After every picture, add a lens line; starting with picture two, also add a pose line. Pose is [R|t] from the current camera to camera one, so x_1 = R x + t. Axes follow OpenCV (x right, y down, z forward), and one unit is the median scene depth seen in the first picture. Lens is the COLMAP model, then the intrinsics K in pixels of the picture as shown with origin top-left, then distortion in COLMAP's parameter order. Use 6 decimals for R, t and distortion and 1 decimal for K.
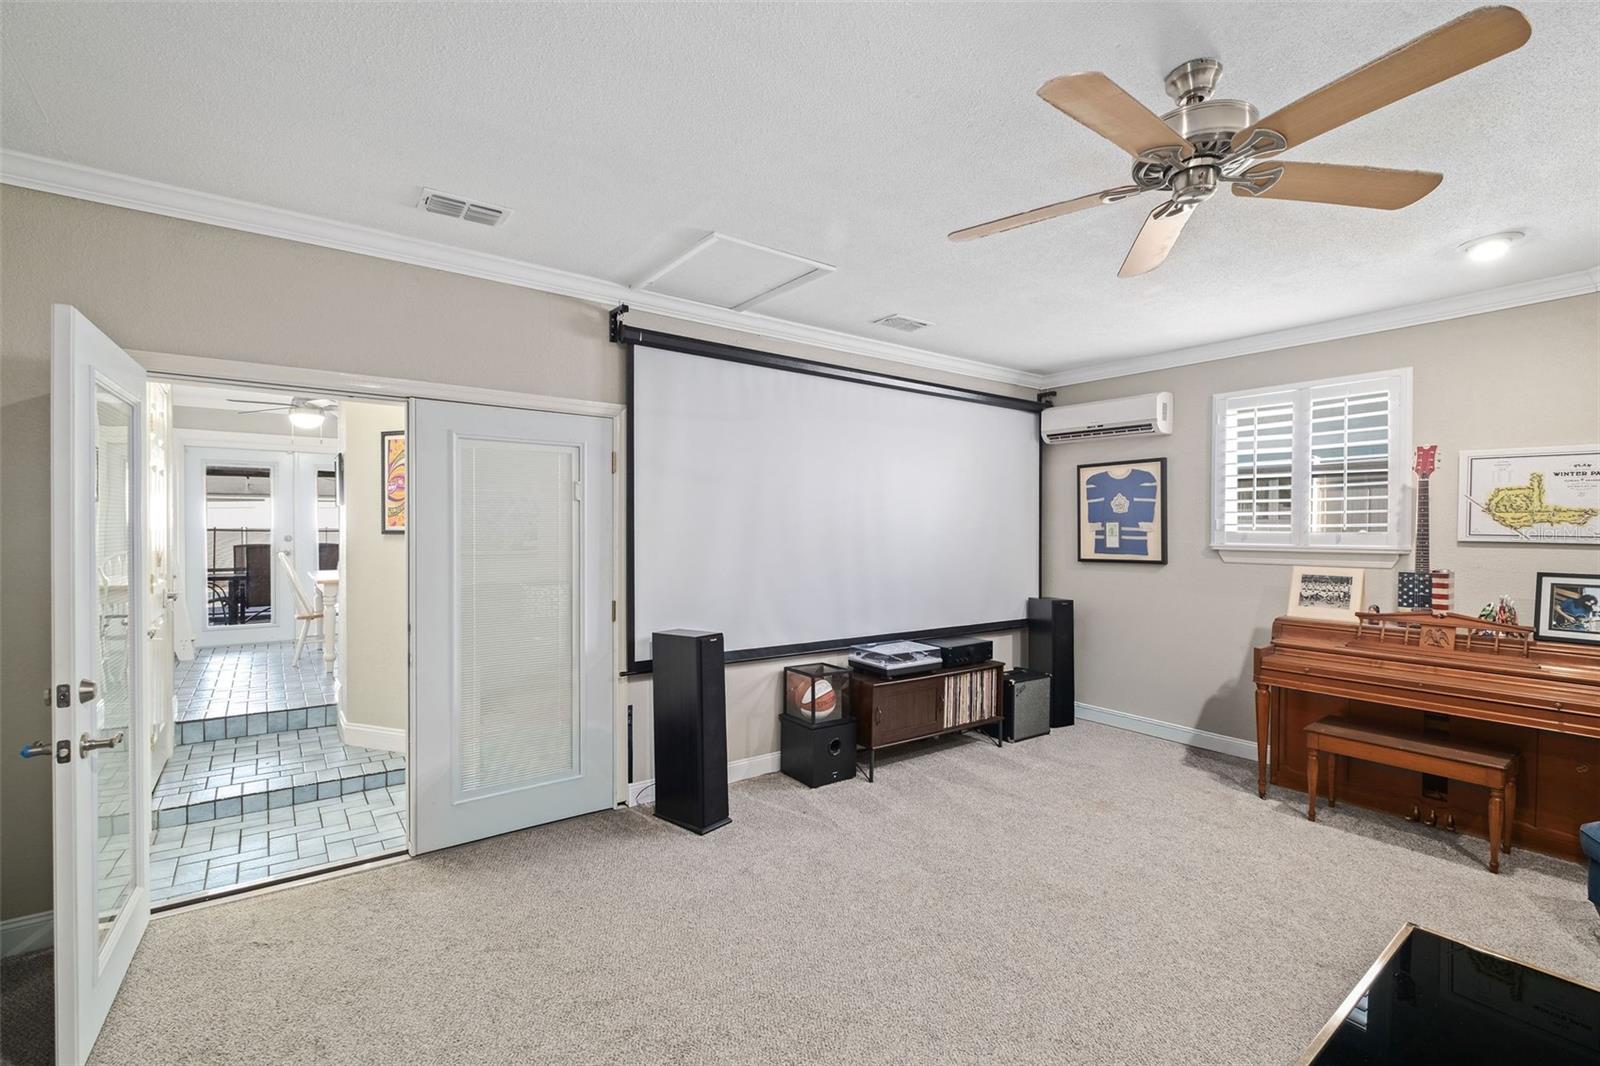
lens RADIAL K [[695.7, 0, 793.9], [0, 695.7, 518.3], [0, 0, 1]] dist [-0.000440, -0.000240]
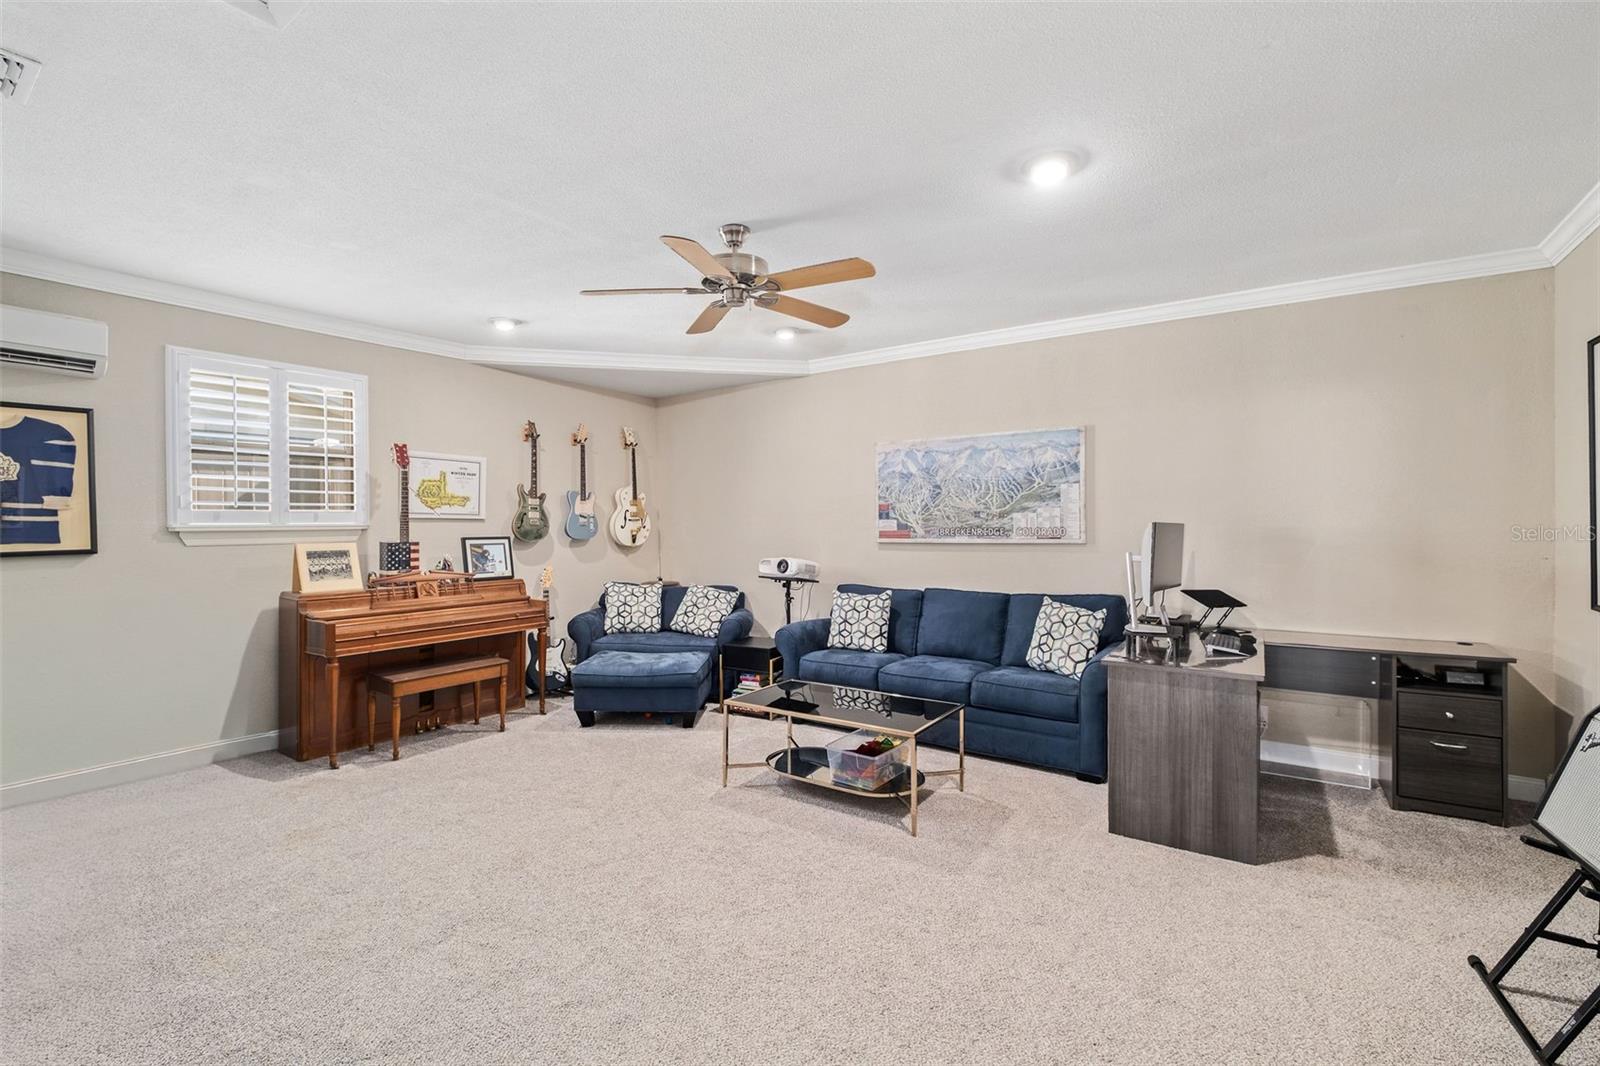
lens RADIAL K [[695.7, 0, 793.9], [0, 695.7, 518.3], [0, 0, 1]] dist [-0.000440, -0.000240]
pose [[-0.298774, -0.007005, 0.954298, -0.528283], [-0.018292, 0.999831, 0.001613, 0.018131], [-0.954148, -0.016974, -0.298852, 0.685192]]
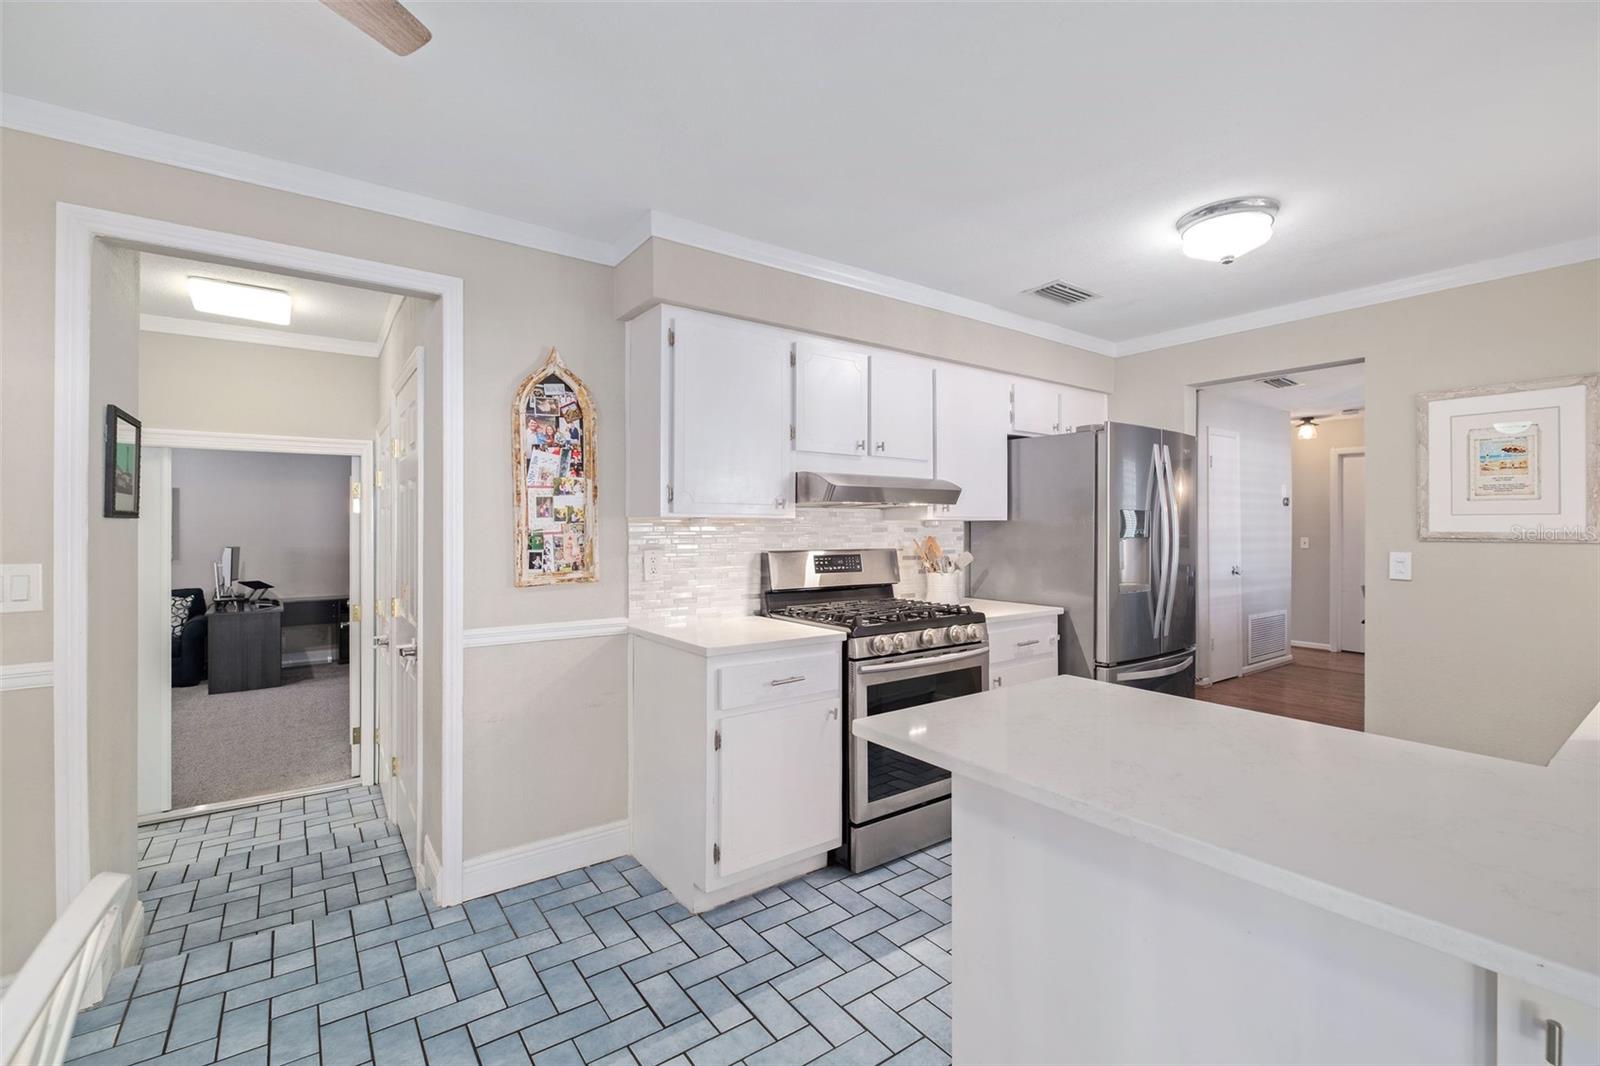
lens RADIAL K [[695.7, 0, 793.9], [0, 695.7, 518.3], [0, 0, 1]] dist [-0.000440, -0.000240]
pose [[-0.999272, -0.005365, 0.037758, -1.012788], [-0.006303, 0.999673, -0.024772, -0.006693], [-0.037613, -0.024992, -0.998980, 1.299536]]
